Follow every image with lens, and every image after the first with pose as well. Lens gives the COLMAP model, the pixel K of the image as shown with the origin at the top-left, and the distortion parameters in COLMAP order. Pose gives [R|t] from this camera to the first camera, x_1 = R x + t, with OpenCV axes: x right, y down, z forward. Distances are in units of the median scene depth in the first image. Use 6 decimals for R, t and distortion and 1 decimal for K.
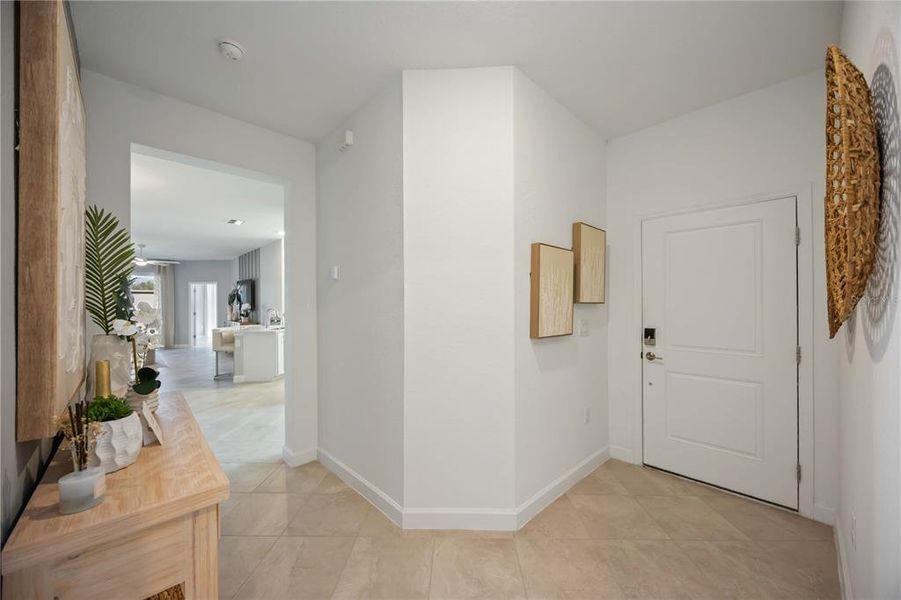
lens RADIAL K [[342.3, 0, 450.4], [0, 342.3, 302.4], [0, 0, 1]] dist [-0.002195, 0.000193]
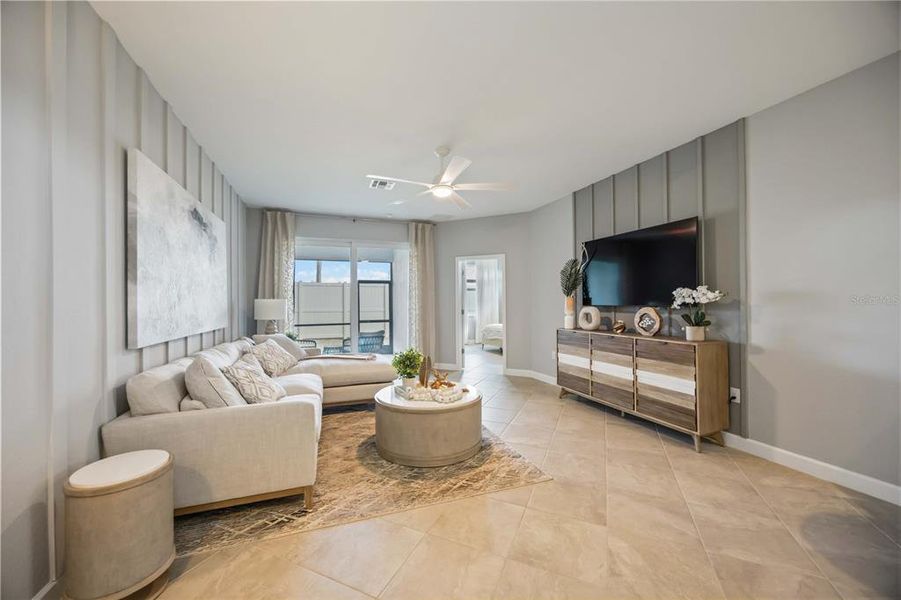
lens RADIAL K [[340.8, 0, 450.5], [0, 340.8, 300.0], [0, 0, 1]] dist [-0.005353, 0.000010]
pose [[0.920362, -0.001174, -0.391065, -0.633211], [0.001395, 0.999999, 0.000282, 0.015095], [0.391064, -0.000805, 0.920363, 0.535881]]
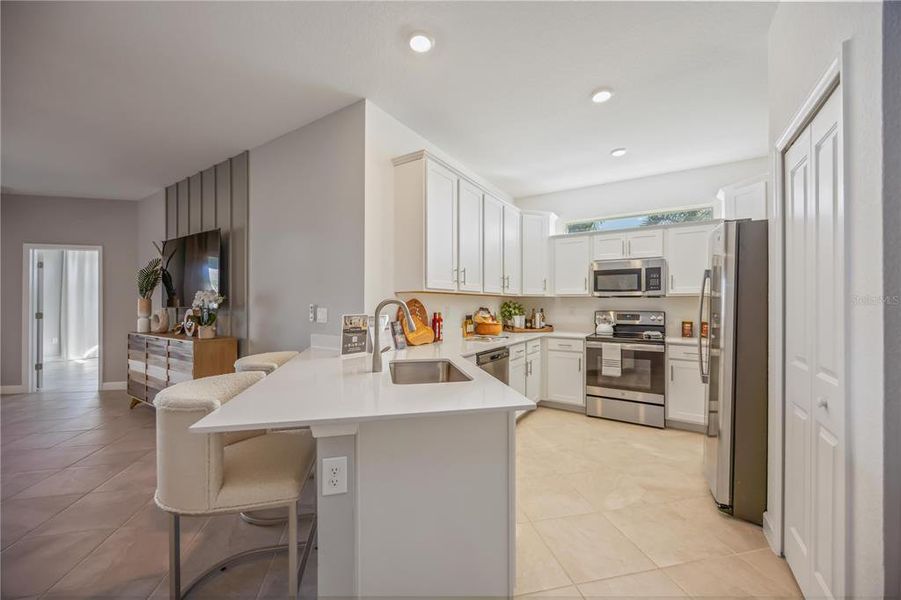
lens RADIAL K [[342.3, 0, 450.4], [0, 342.3, 302.4], [0, 0, 1]] dist [-0.002195, 0.000193]
pose [[0.971384, 0.009346, 0.237330, -0.386765], [-0.008849, 0.999956, -0.003157, 0.014655], [-0.237349, 0.000967, 0.971424, 0.511690]]
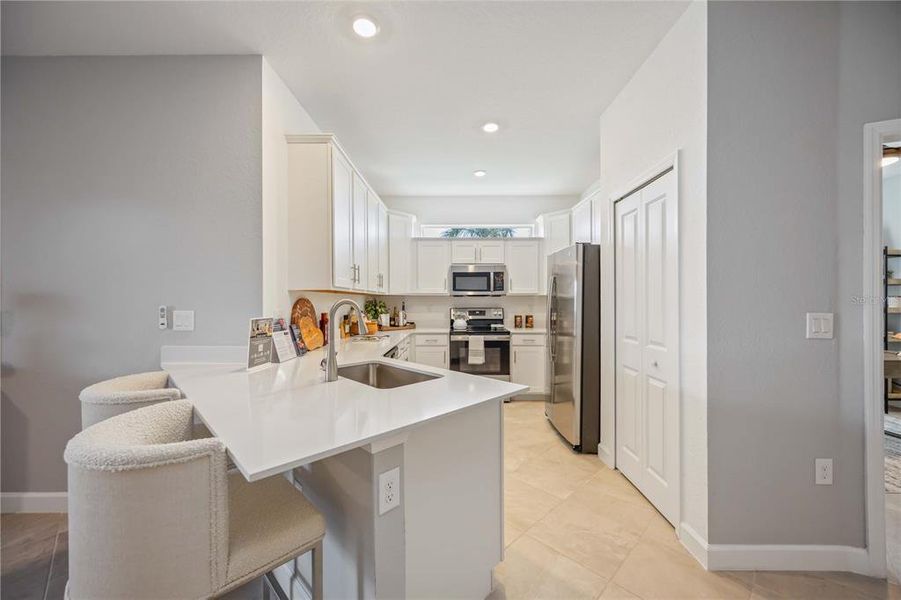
lens RADIAL K [[350.0, 0, 447.9], [0, 350.0, 300.7], [0, 0, 1]] dist [-0.000580, 0.000105]
pose [[0.701134, 0.004484, 0.713016, -0.466648], [-0.002344, 0.999989, -0.003984, 0.013695], [-0.713026, 0.001122, 0.701137, 0.544336]]
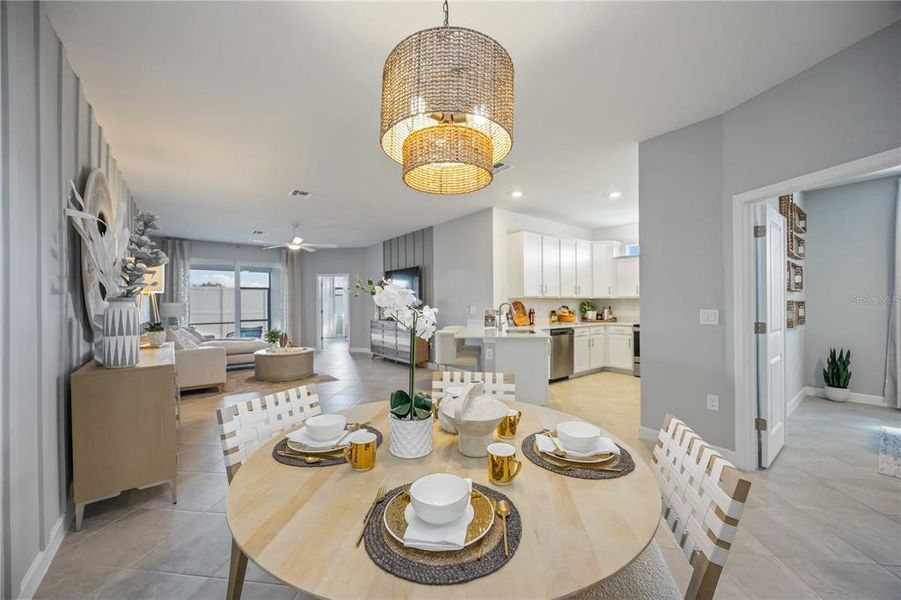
lens RADIAL K [[342.3, 0, 450.4], [0, 342.3, 302.4], [0, 0, 1]] dist [-0.002195, 0.000193]
pose [[0.994855, -0.000190, -0.101313, -0.402176], [0.000198, 1.000000, 0.000064, 0.012339], [0.101313, -0.000084, 0.994855, 0.214564]]
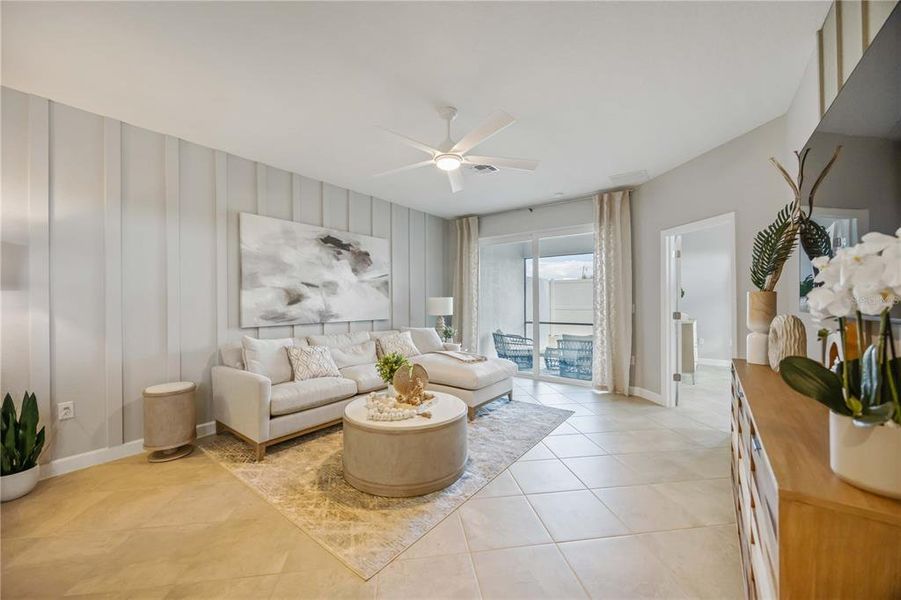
lens RADIAL K [[345.8, 0, 446.6], [0, 345.8, 301.4], [0, 0, 1]] dist [-0.000938, 0.000086]
pose [[0.158032, 0.006650, -0.987412, -0.491914], [0.006886, 0.999946, 0.007837, 0.015131], [0.987410, -0.008038, 0.157978, 0.816507]]
